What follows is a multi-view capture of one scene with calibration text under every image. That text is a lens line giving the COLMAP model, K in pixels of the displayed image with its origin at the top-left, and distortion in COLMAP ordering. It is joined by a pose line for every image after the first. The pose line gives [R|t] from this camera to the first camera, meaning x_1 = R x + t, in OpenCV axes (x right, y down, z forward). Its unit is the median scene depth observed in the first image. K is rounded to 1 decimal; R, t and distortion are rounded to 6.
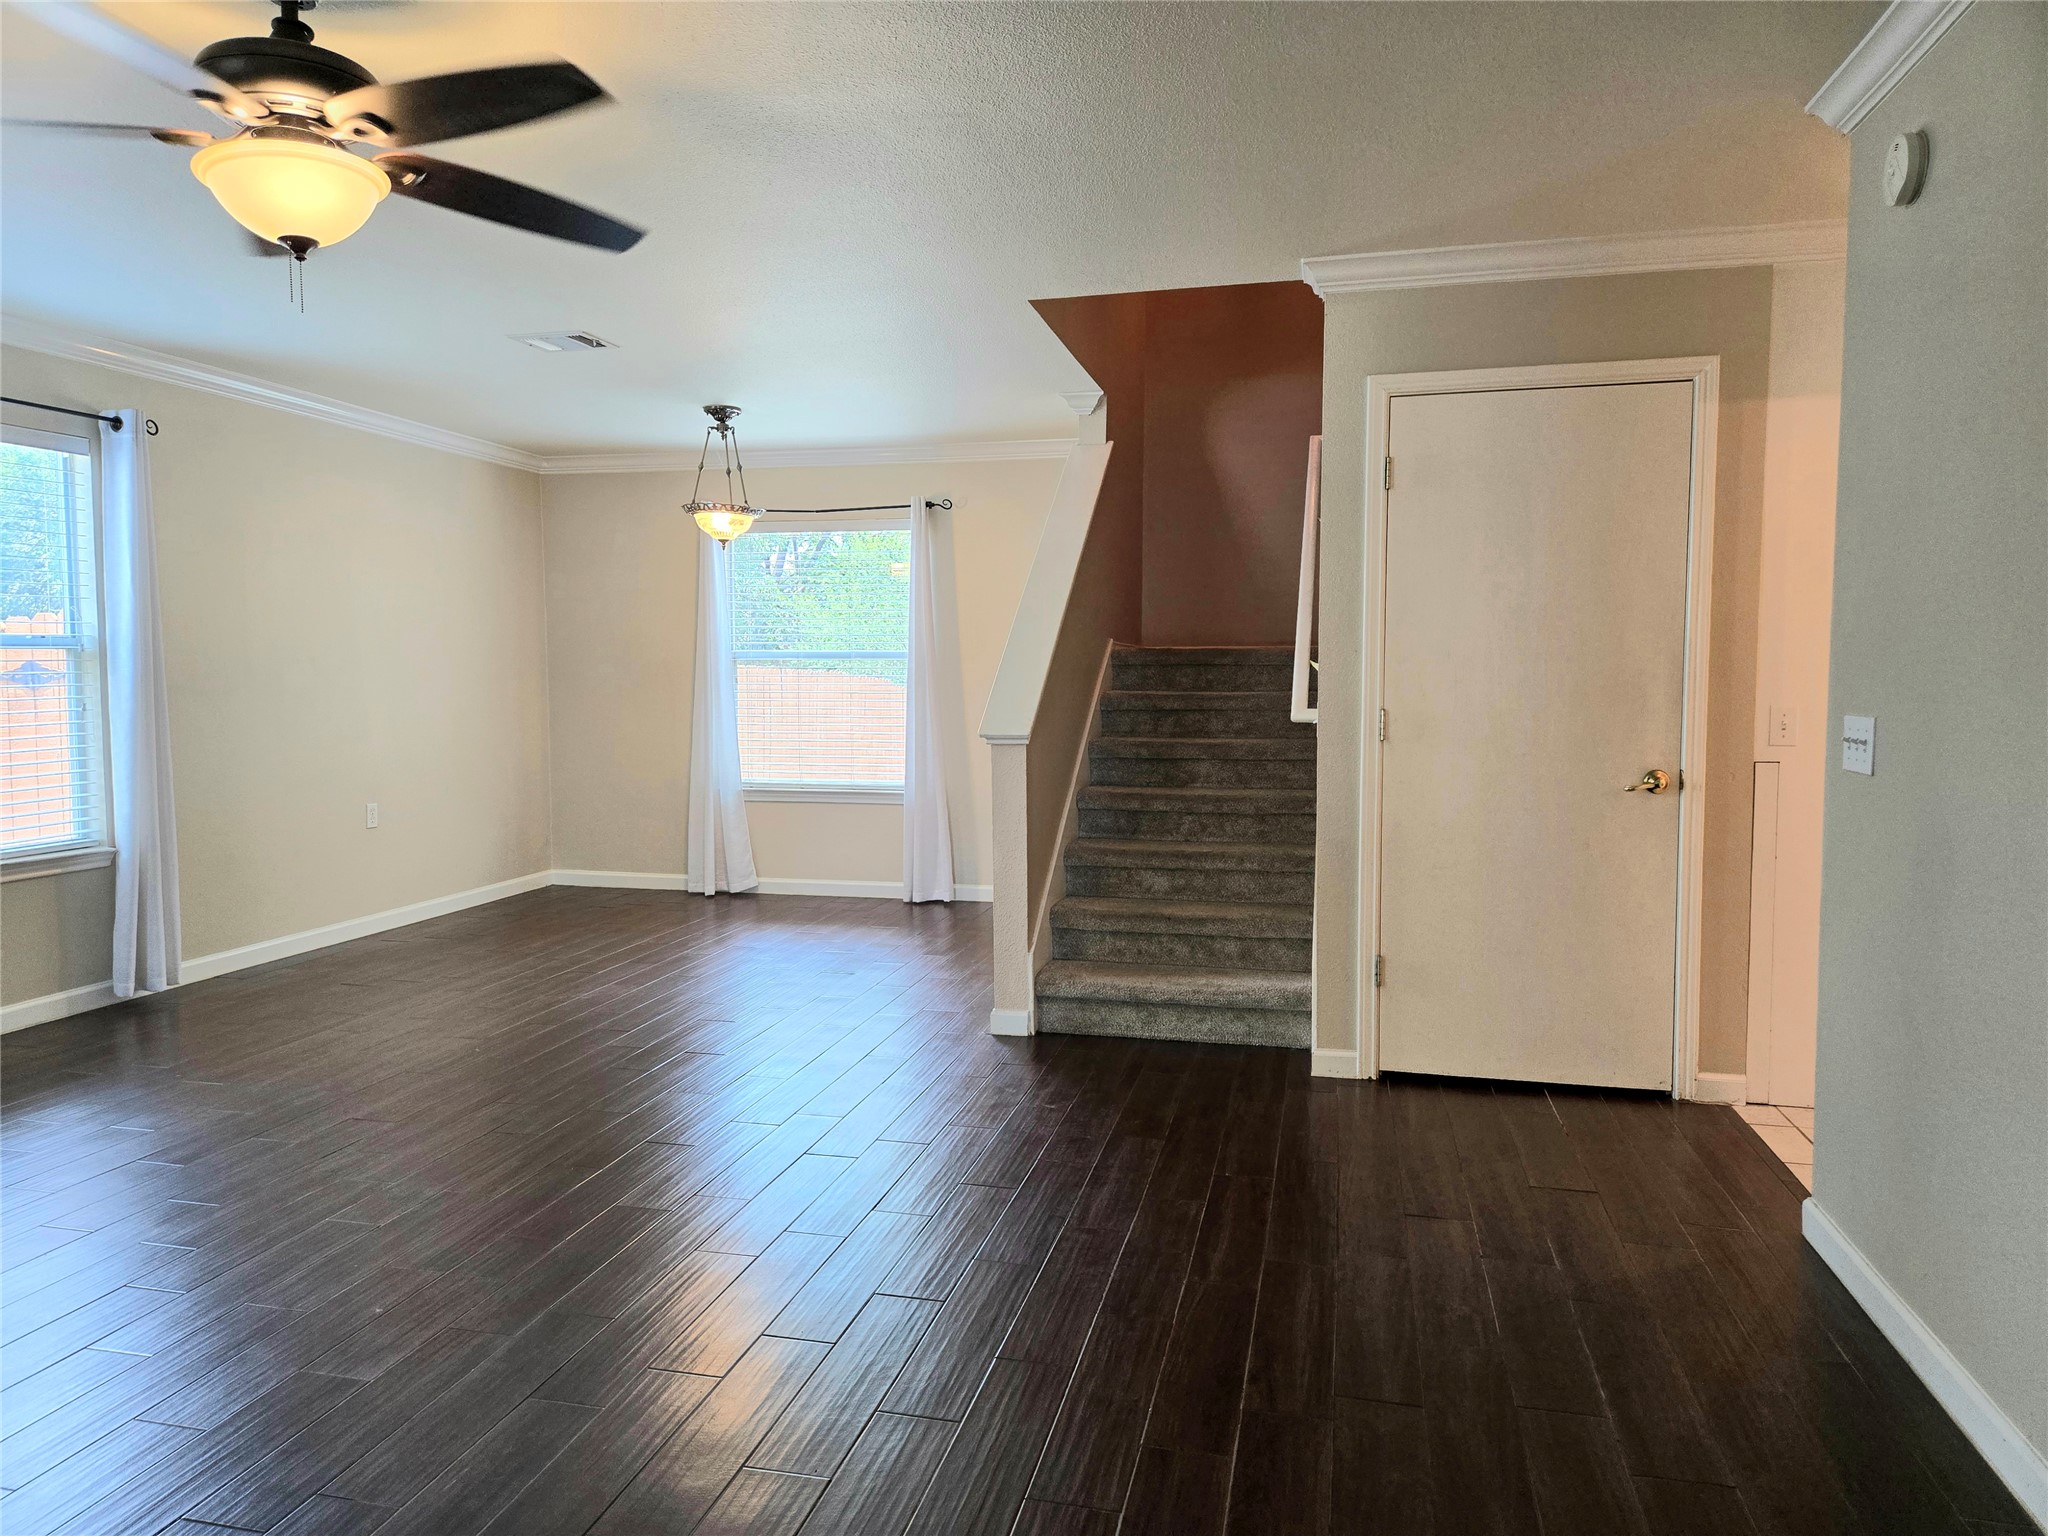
lens RADIAL K [[1366.8, 0, 1019.6], [0, 1366.8, 763.8], [0, 0, 1]] dist [0.078735, -0.067685]
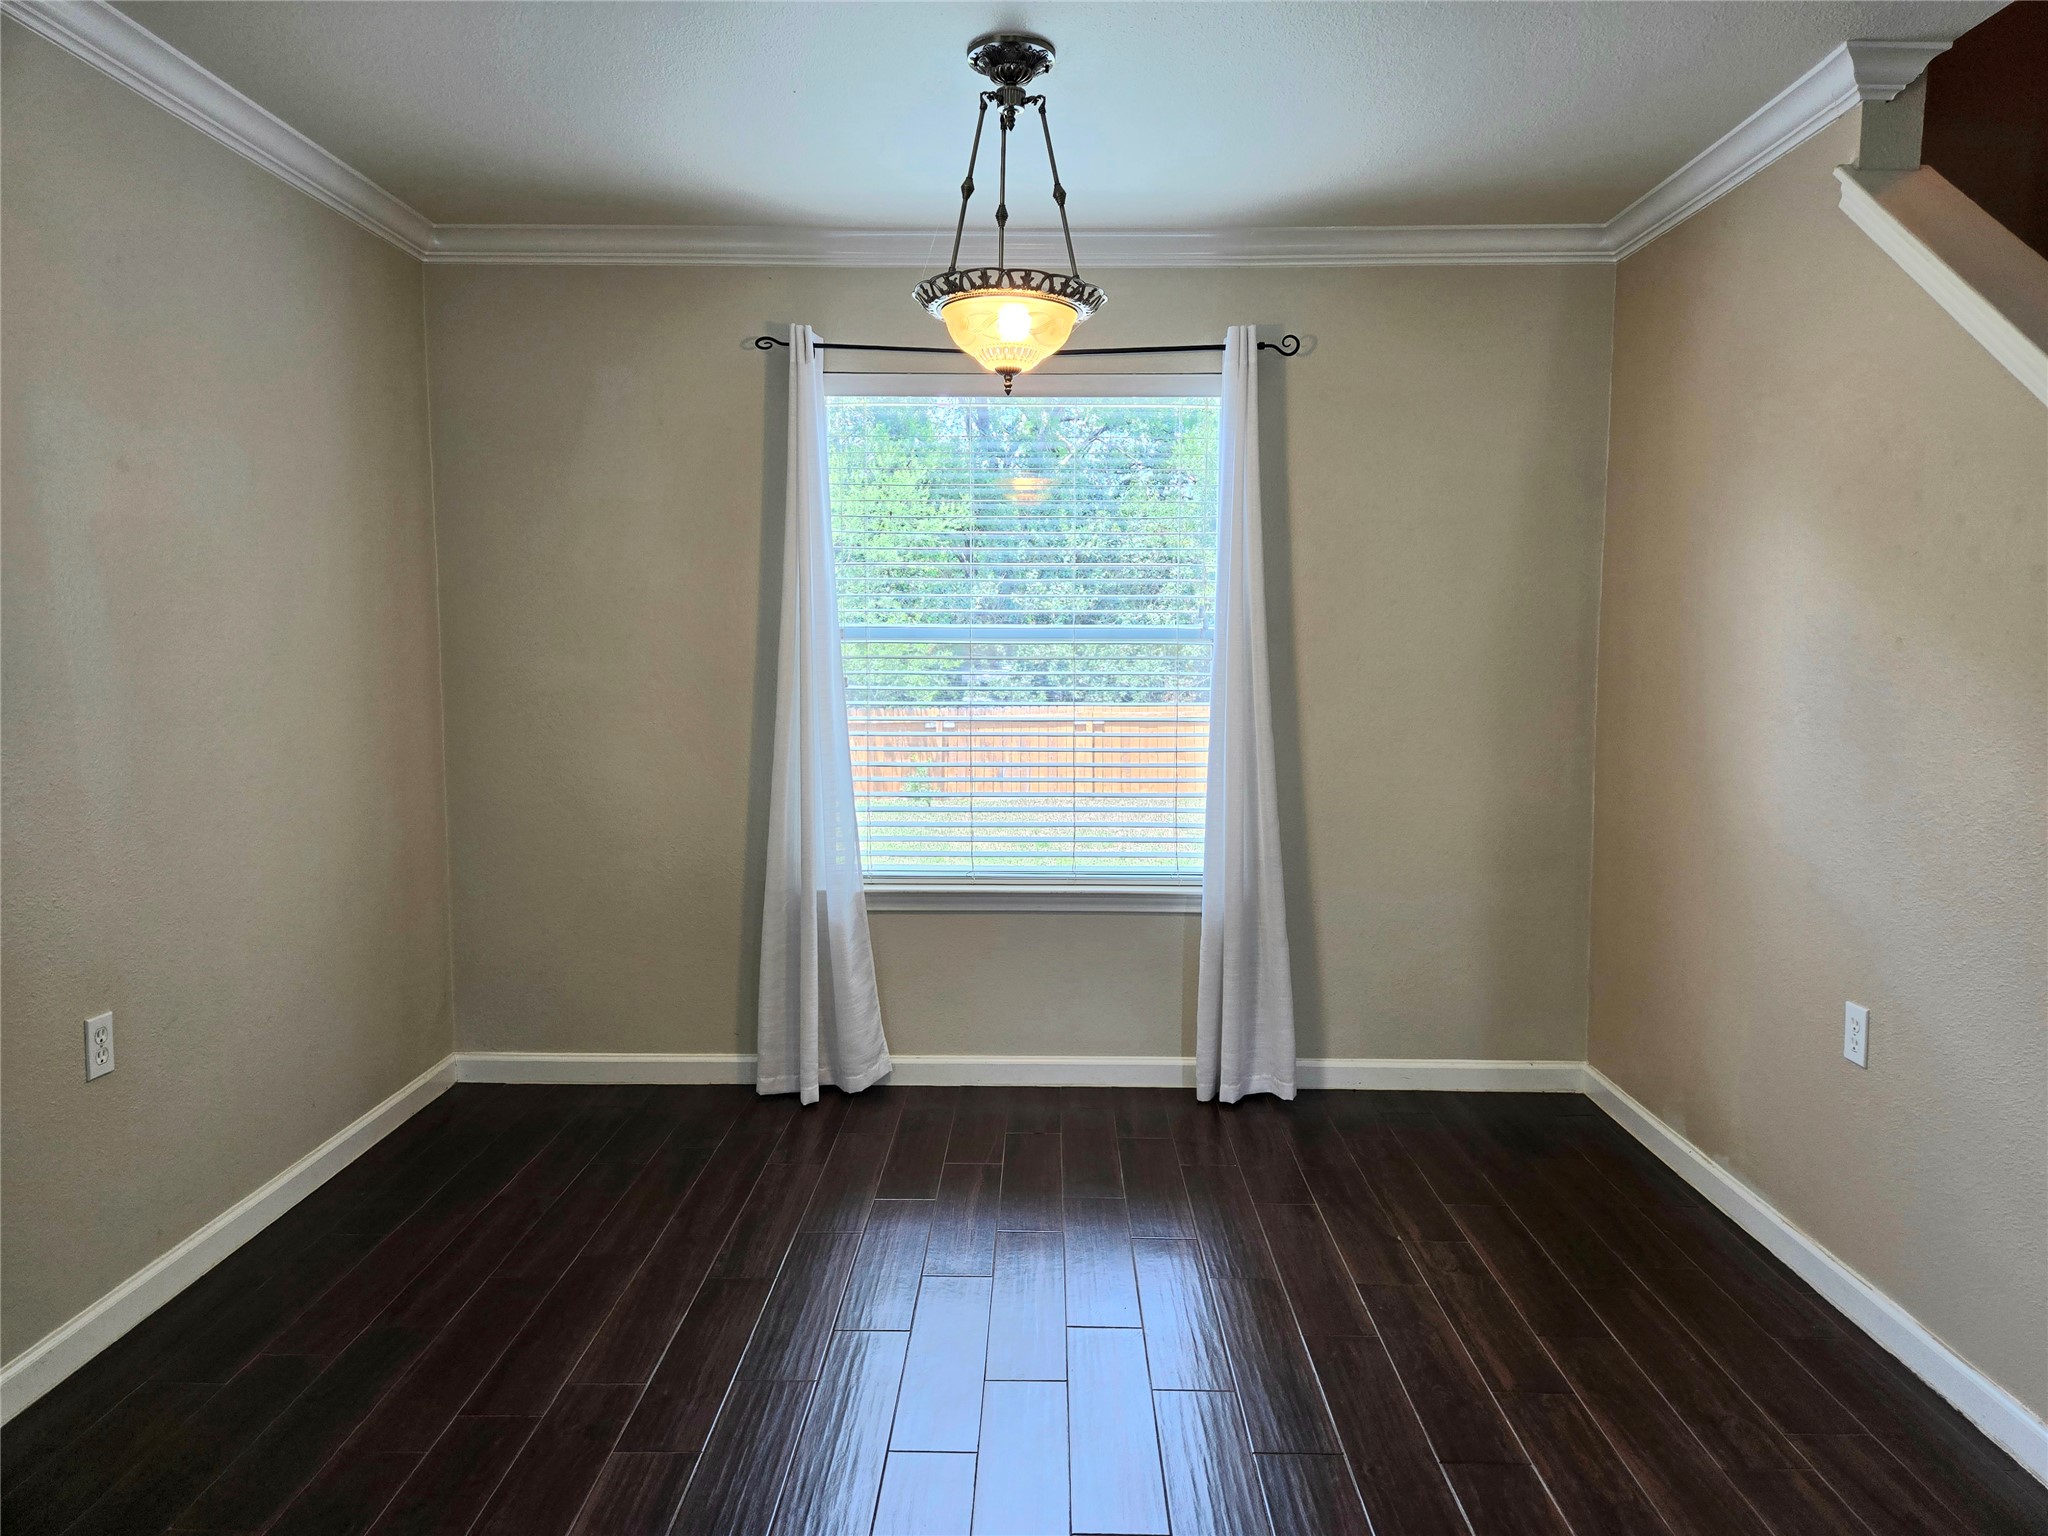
lens RADIAL K [[1366.8, 0, 1019.6], [0, 1366.8, 763.8], [0, 0, 1]] dist [0.078735, -0.067685]
pose [[0.976400, -0.018496, 0.215176, -0.308808], [0.013805, 0.999634, 0.023280, -0.050161], [-0.215528, -0.019760, 0.976298, 0.581636]]
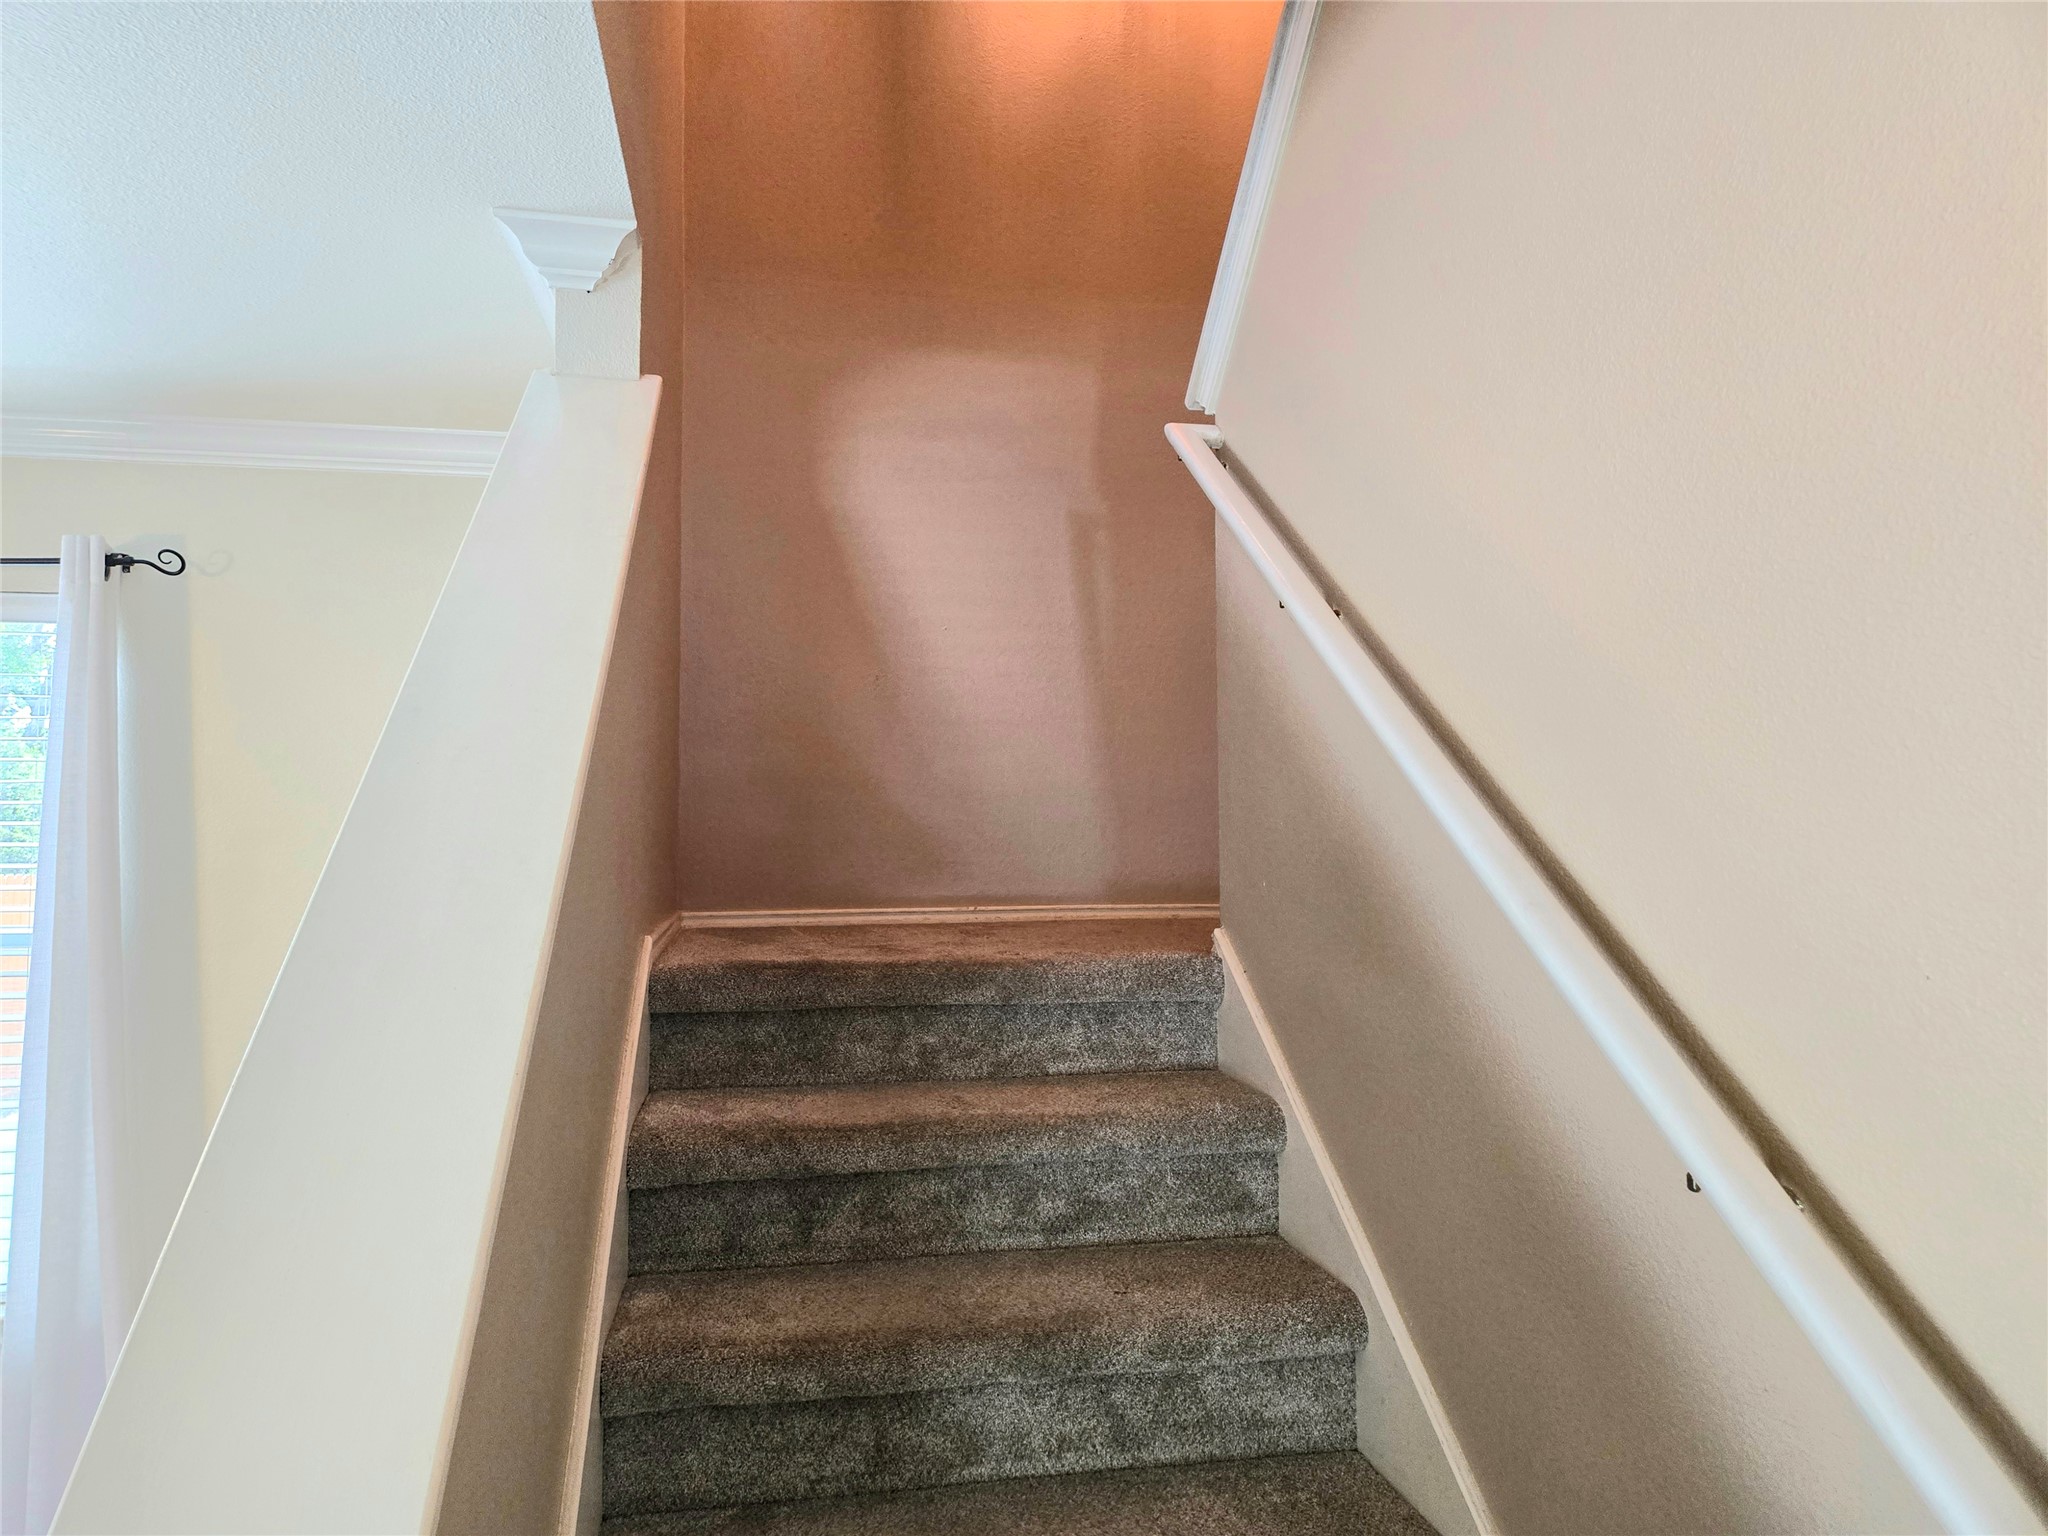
lens RADIAL K [[1366.8, 0, 1019.6], [0, 1366.8, 763.8], [0, 0, 1]] dist [0.078735, -0.067685]
pose [[0.916033, 0.012940, 0.400895, 0.012197], [0.031394, 0.994100, -0.103821, -0.094594], [-0.399873, 0.107689, 0.910222, 0.625368]]
